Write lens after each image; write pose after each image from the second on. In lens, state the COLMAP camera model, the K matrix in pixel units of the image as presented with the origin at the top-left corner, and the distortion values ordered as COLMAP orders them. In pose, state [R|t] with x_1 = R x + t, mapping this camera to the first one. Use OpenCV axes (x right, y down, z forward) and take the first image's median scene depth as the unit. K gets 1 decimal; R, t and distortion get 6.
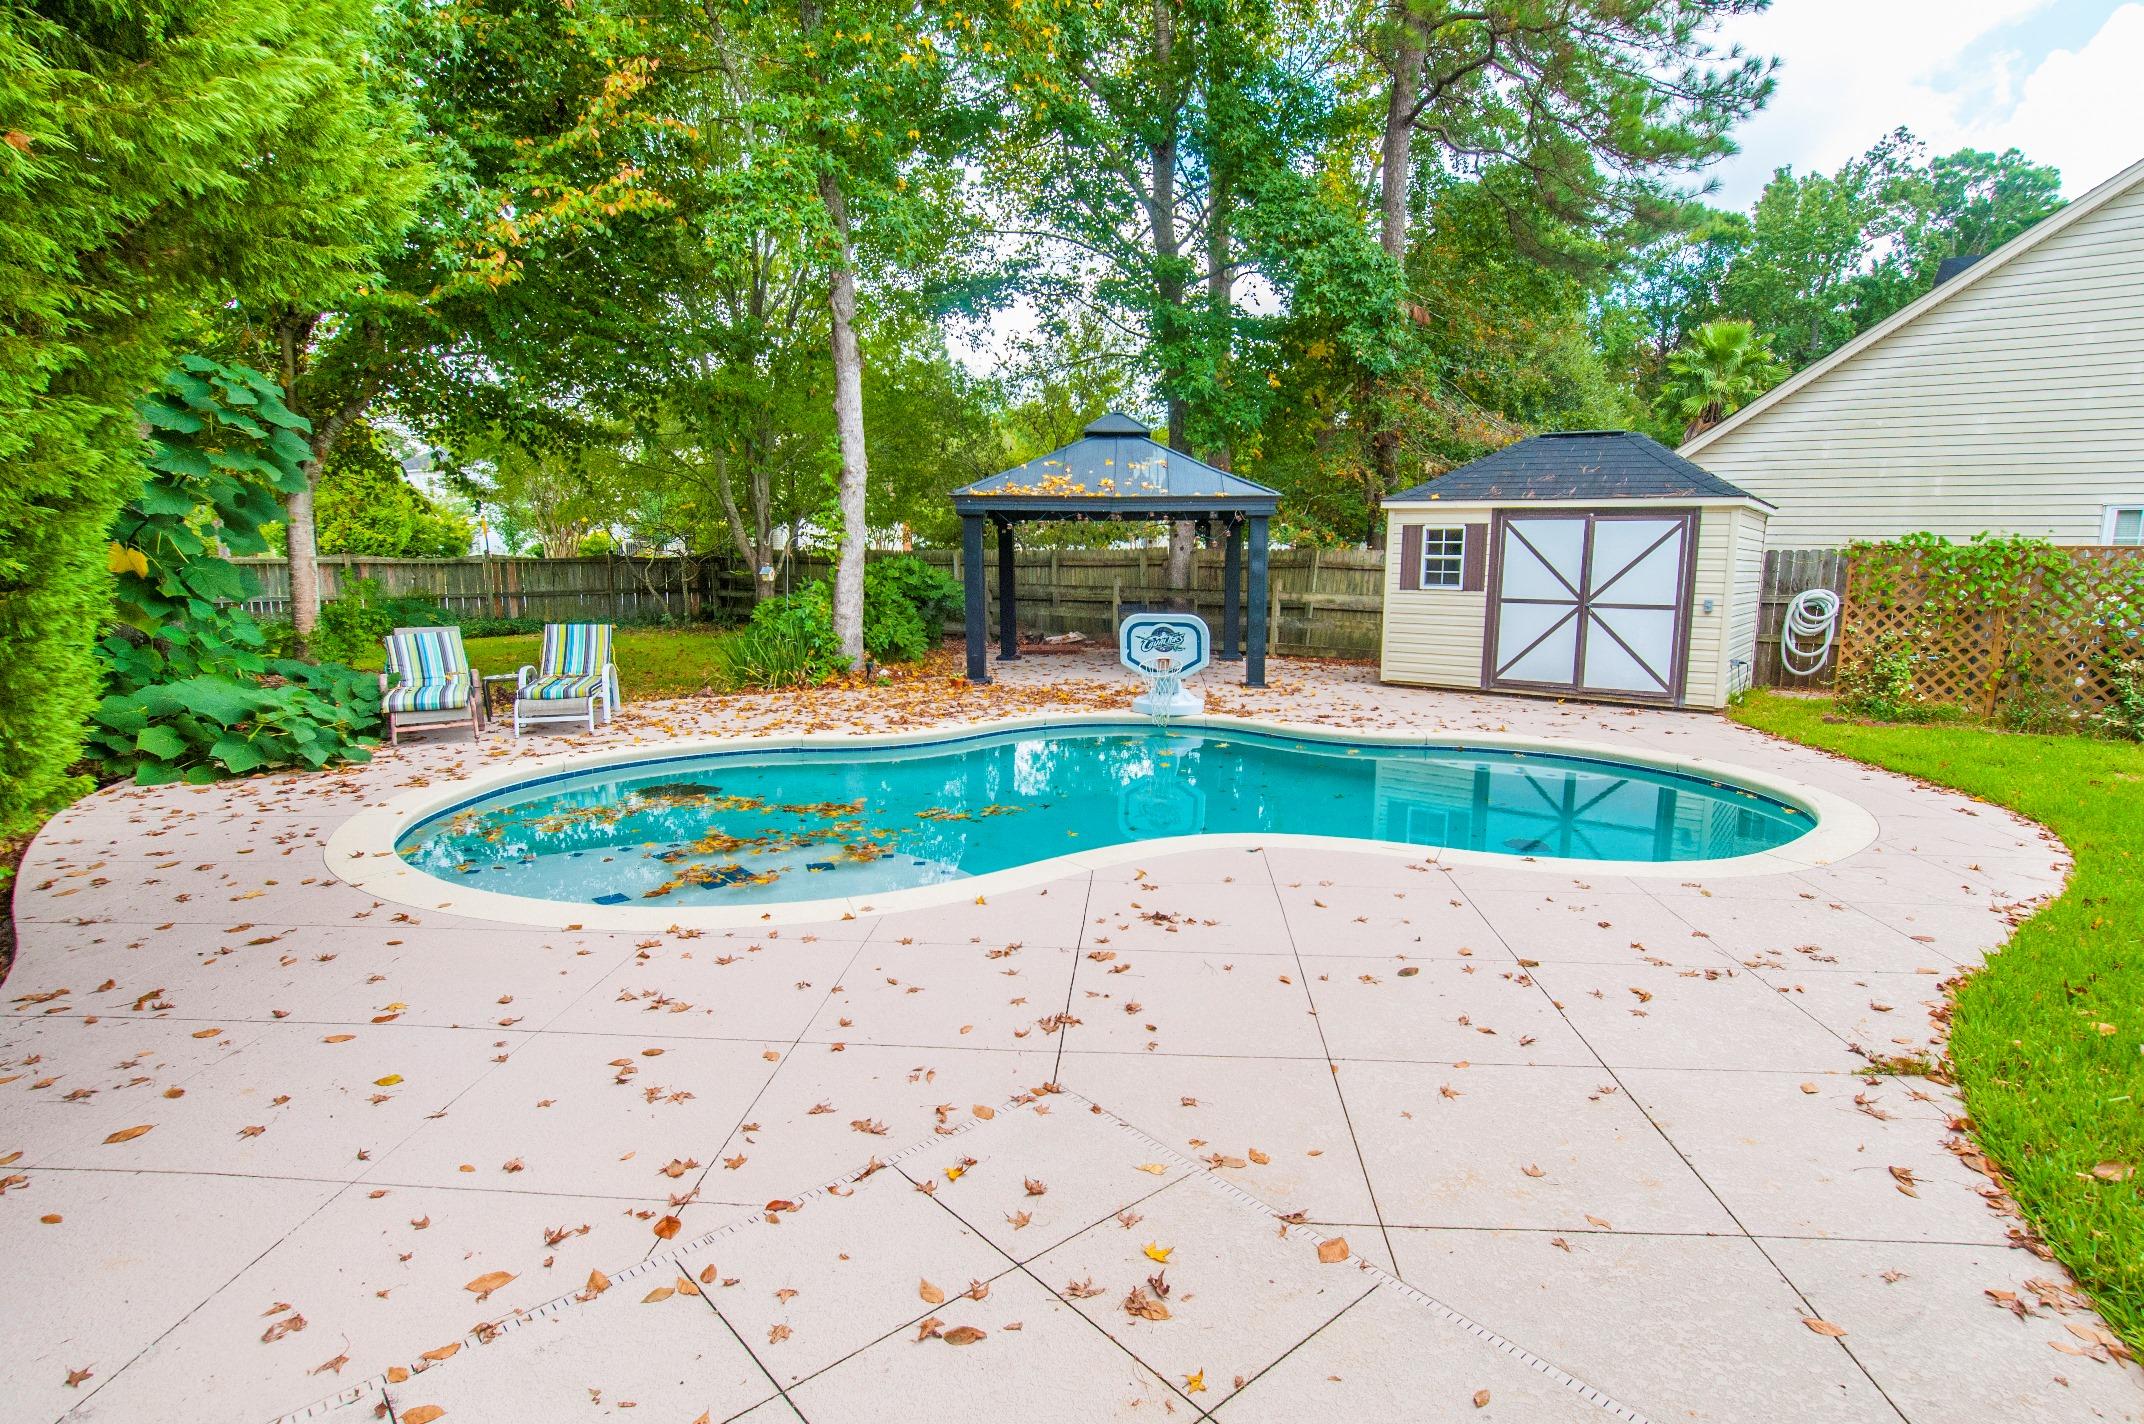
lens RADIAL K [[1114.2, 0, 1076.1], [0, 1114.2, 706.2], [0, 0, 1]] dist [0.026807, -0.002083]
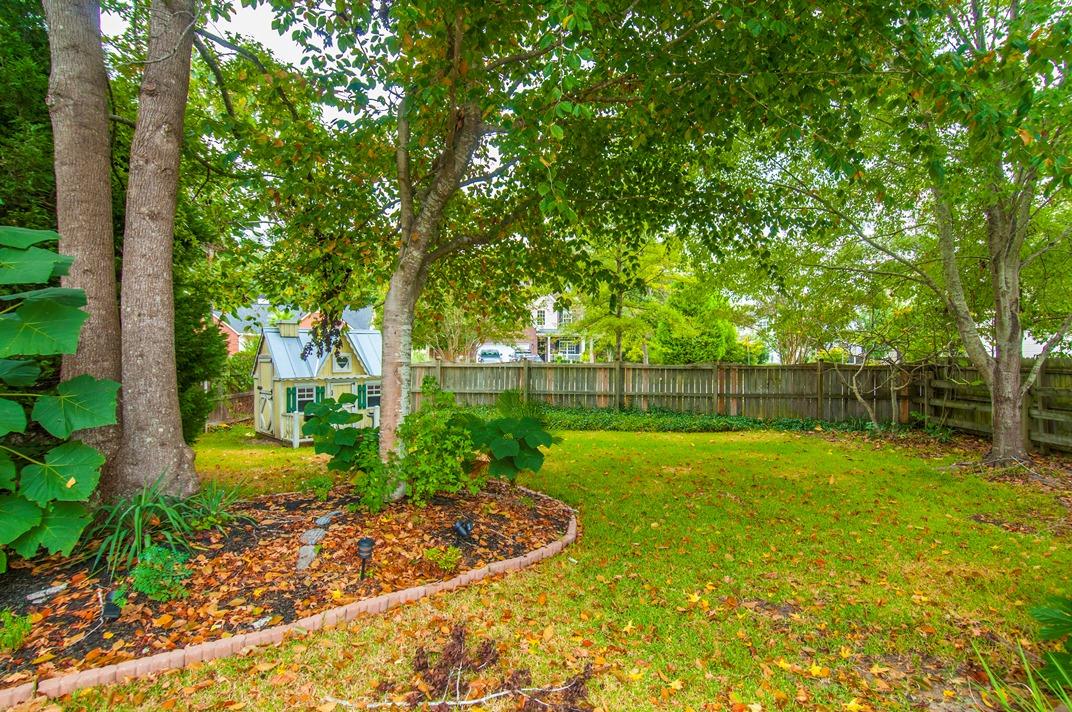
lens RADIAL K [[590.8, 0, 538.2], [0, 590.8, 355.1], [0, 0, 1]] dist [-0.004798, -0.000628]
pose [[0.633229, 0.000300, -0.773964, -0.149054], [-0.114648, 0.989004, -0.093417, -0.058455], [0.765426, 0.147888, 0.626301, 0.438350]]
